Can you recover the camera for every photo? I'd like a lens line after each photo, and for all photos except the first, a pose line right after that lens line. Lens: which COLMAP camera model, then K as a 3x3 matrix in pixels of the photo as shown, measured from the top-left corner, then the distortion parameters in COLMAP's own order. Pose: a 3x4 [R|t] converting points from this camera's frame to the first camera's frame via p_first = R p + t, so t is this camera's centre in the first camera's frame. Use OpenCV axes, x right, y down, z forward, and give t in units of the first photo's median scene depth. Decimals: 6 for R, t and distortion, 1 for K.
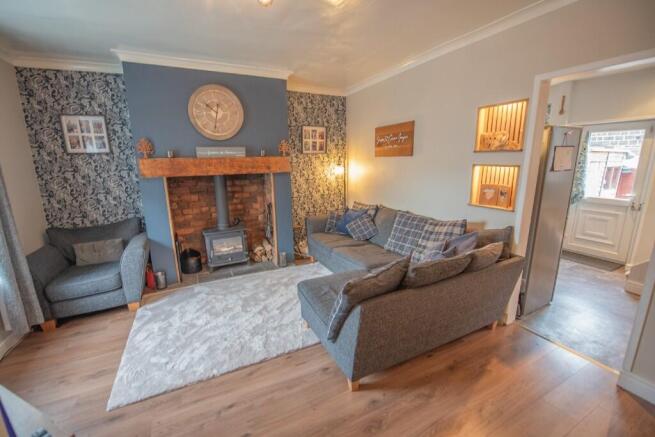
lens RADIAL K [[265.7, 0, 316.9], [0, 265.7, 221.0], [0, 0, 1]] dist [-0.021924, -0.000924]
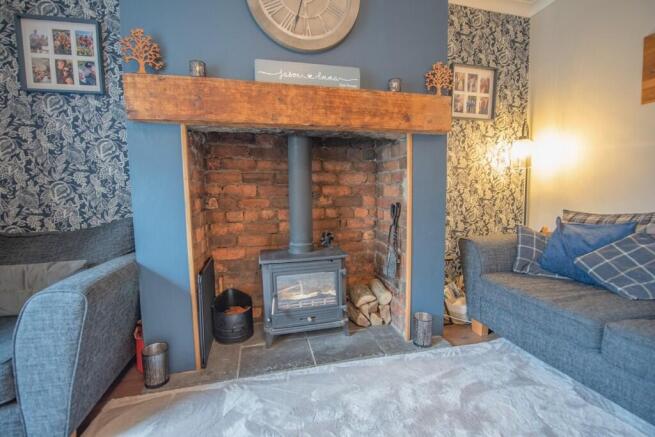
lens RADIAL K [[274.0, 0, 323.6], [0, 274.0, 220.5], [0, 0, 1]] dist [-0.015724, -0.000848]
pose [[0.974718, 0.020868, -0.222463, -0.215857], [-0.049046, 0.991329, -0.121903, 0.031877], [0.217991, 0.129732, 0.967290, 0.558636]]
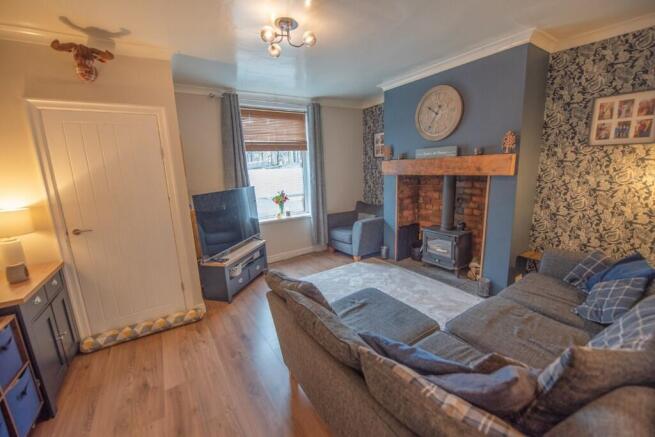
lens RADIAL K [[265.7, 0, 327.8], [0, 265.7, 222.6], [0, 0, 1]] dist [-0.021924, -0.000924]
pose [[0.127451, 0.214482, -0.968377, 0.581854], [-0.185240, 0.964308, 0.189200, -0.111276], [0.974393, 0.155269, 0.162632, 0.449748]]
